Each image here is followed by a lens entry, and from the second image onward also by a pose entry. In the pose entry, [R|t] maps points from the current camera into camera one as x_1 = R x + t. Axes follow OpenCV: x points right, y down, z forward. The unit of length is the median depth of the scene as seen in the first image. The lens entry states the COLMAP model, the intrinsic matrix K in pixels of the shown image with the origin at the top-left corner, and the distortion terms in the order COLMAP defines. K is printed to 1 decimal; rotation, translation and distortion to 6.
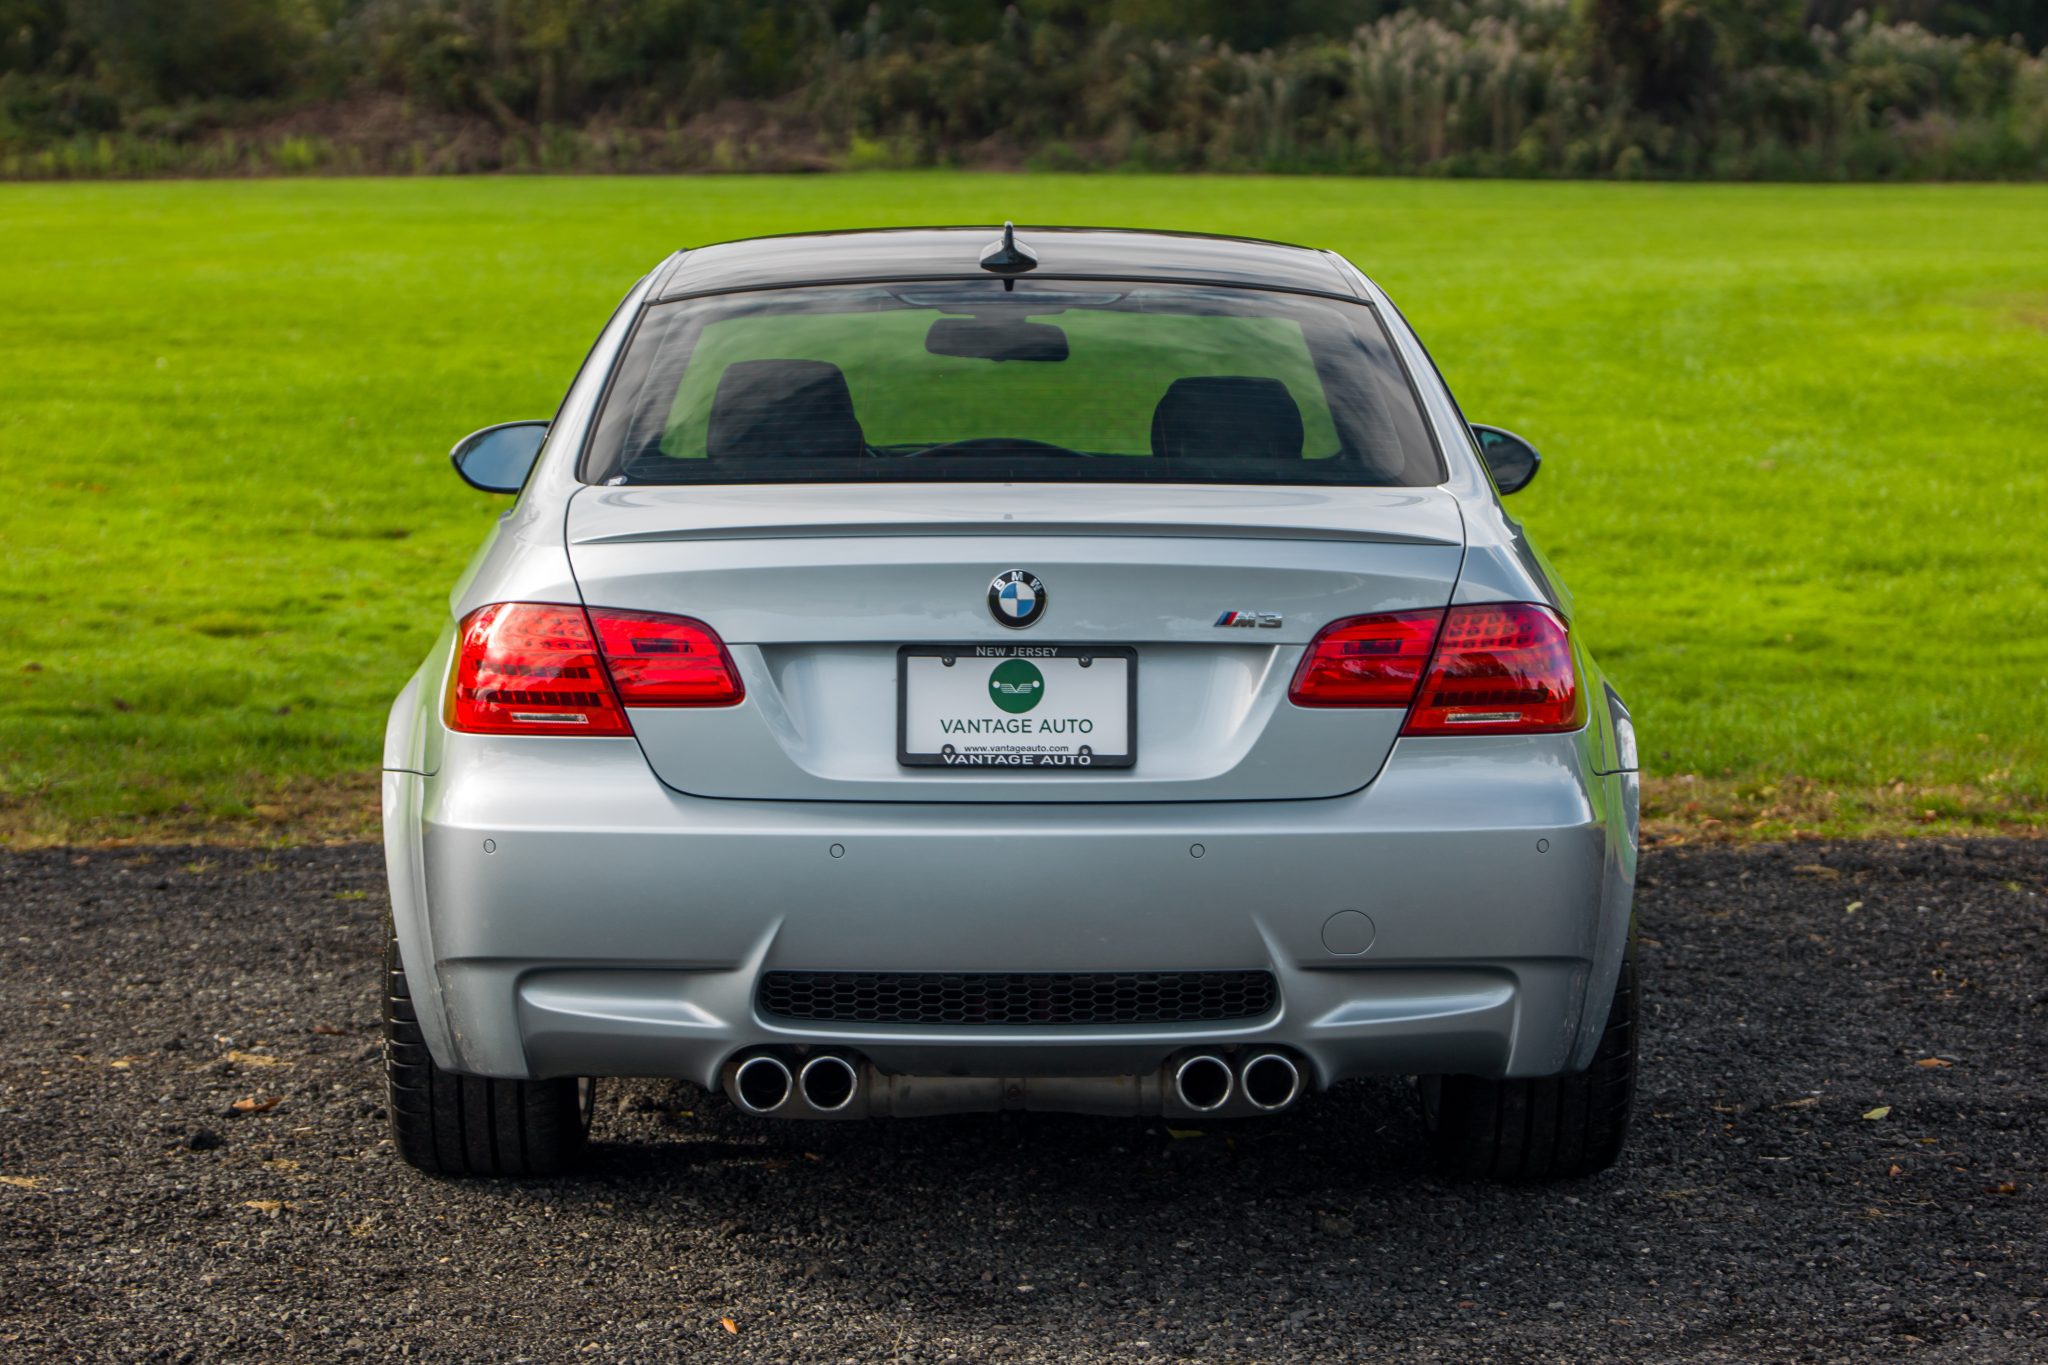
lens RADIAL K [[5337.6, 0, 1009.6], [0, 5337.6, 630.8], [0, 0, 1]] dist [0.058324, 0.130074]
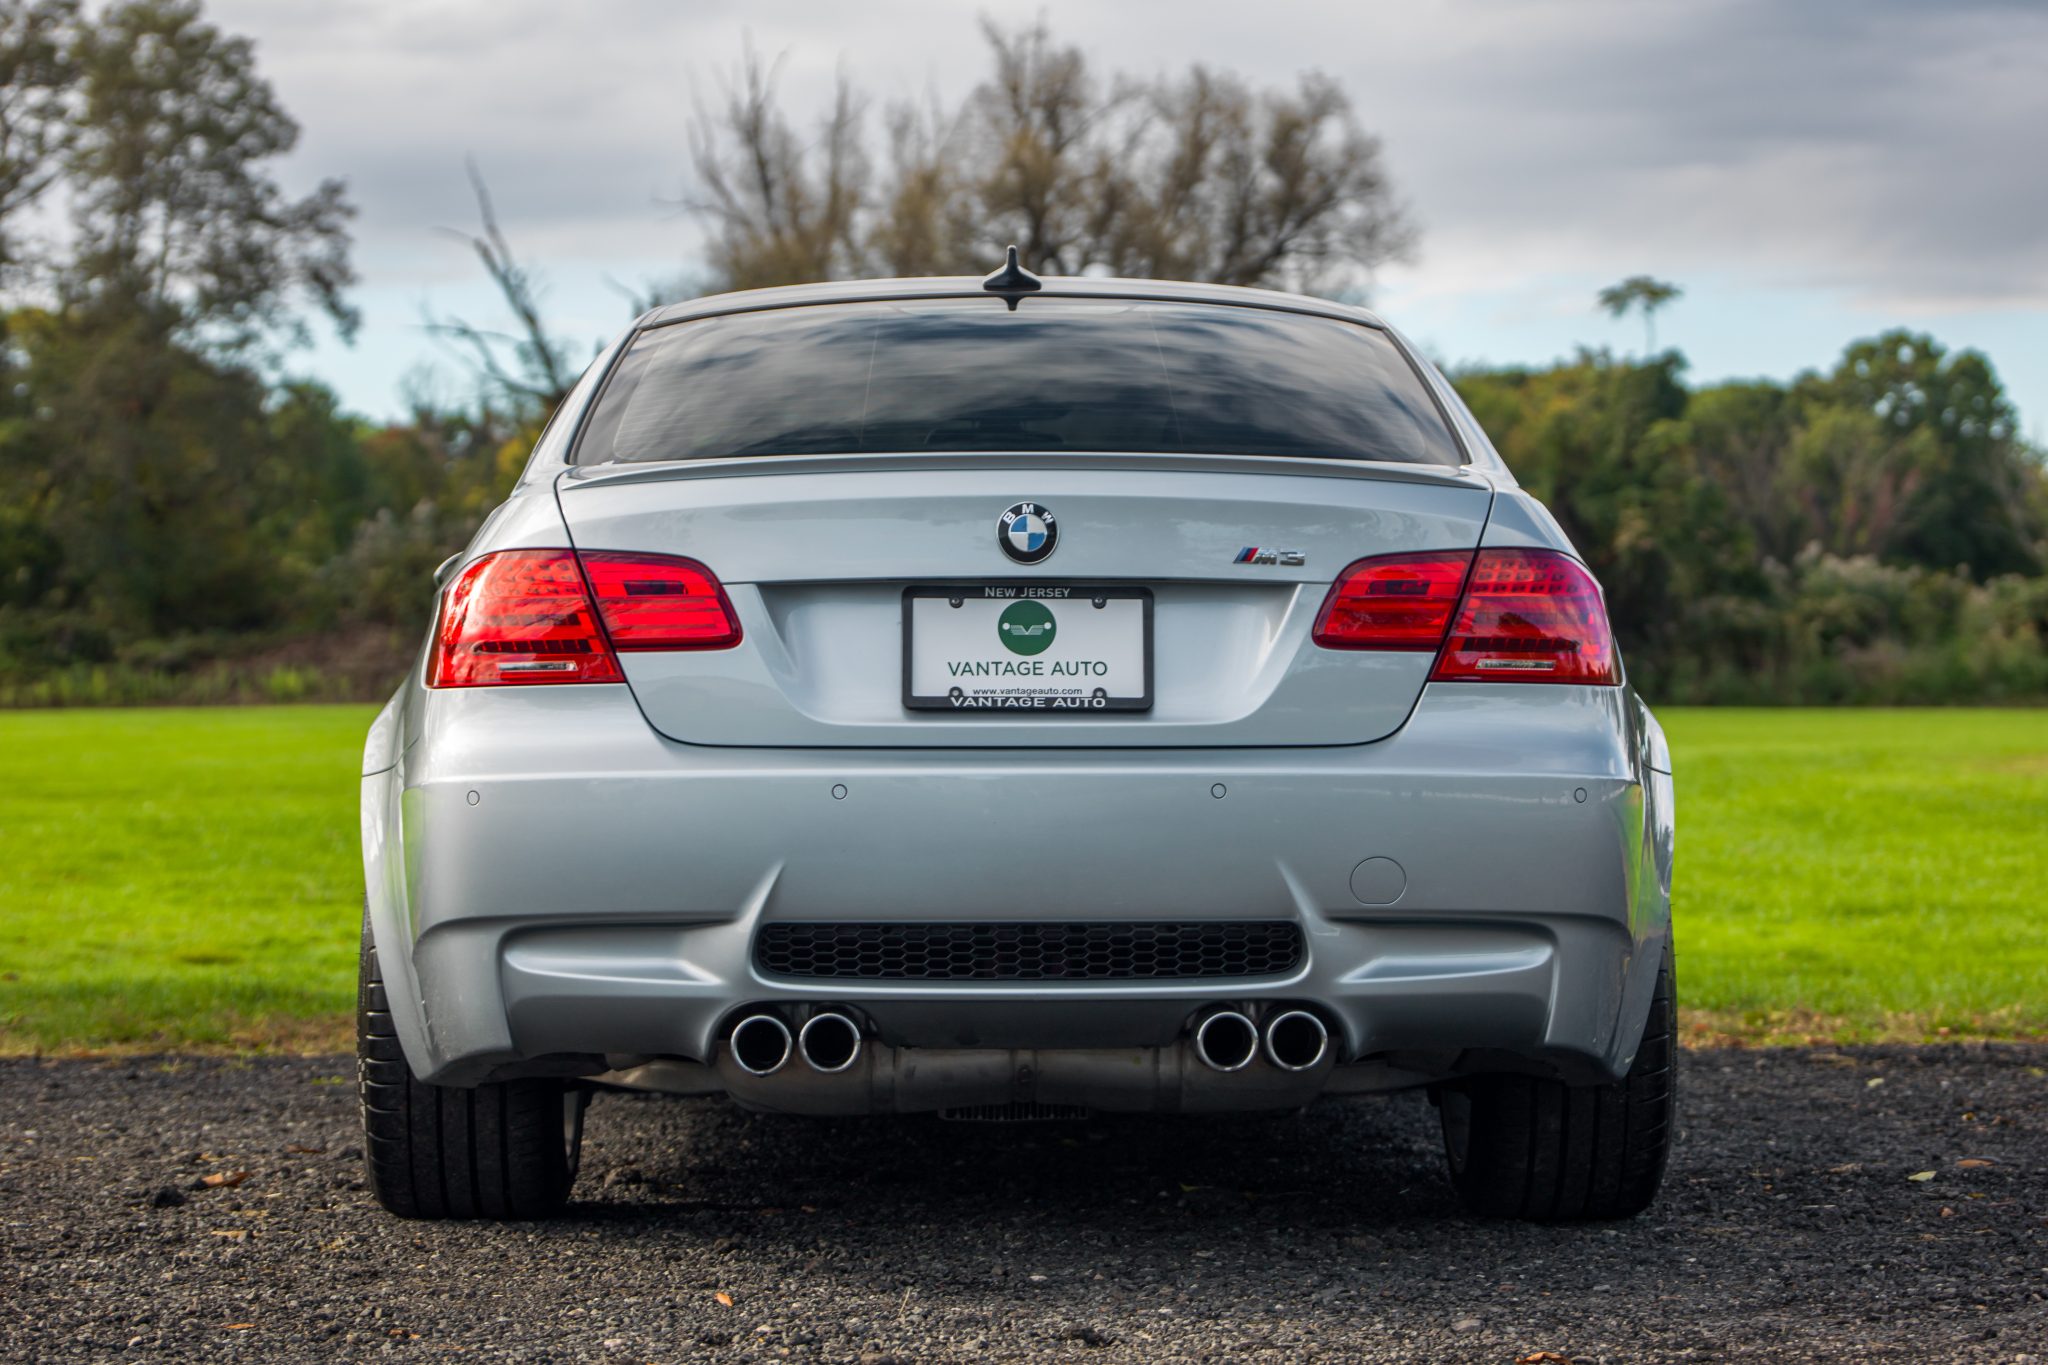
lens RADIAL K [[5209.0, 0, 1020.9], [0, 5209.0, 510.7], [0, 0, 1]] dist [-0.025521, 0.976783]
pose [[0.999966, -0.002239, 0.007915, -0.007159], [0.003269, 0.991175, -0.132520, 0.112959], [-0.007549, 0.132541, 0.991149, 0.073782]]
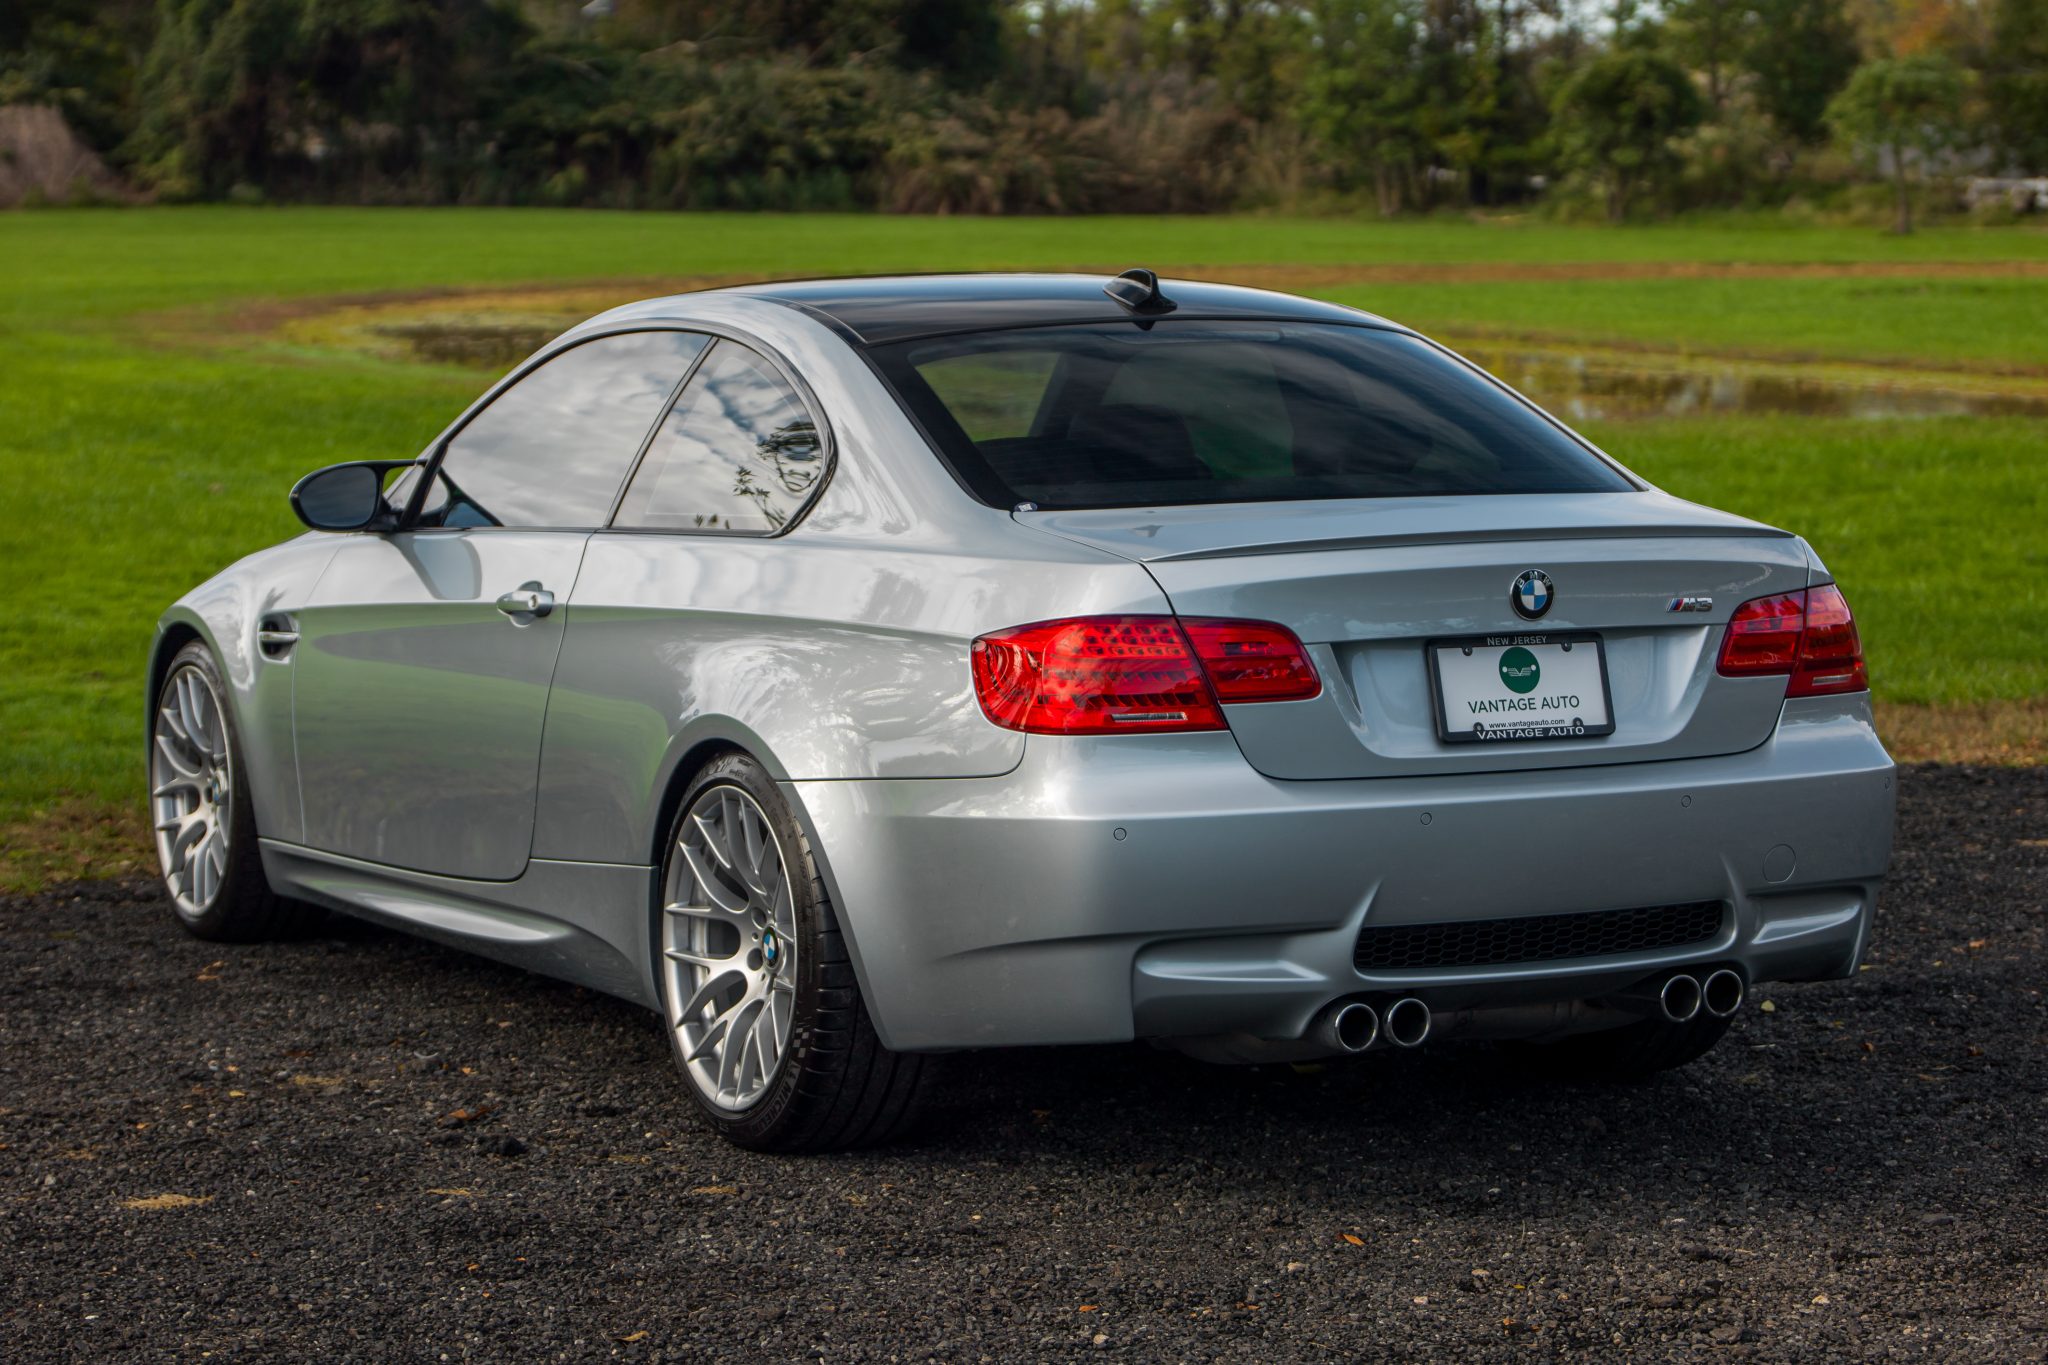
lens RADIAL K [[5337.6, 0, 1009.6], [0, 5337.6, 630.8], [0, 0, 1]] dist [0.058324, 0.130074]
pose [[0.892313, -0.040703, 0.449577, -0.619685], [0.042738, 0.999070, 0.005627, -0.009465], [-0.449389, 0.014193, 0.893224, 0.011008]]
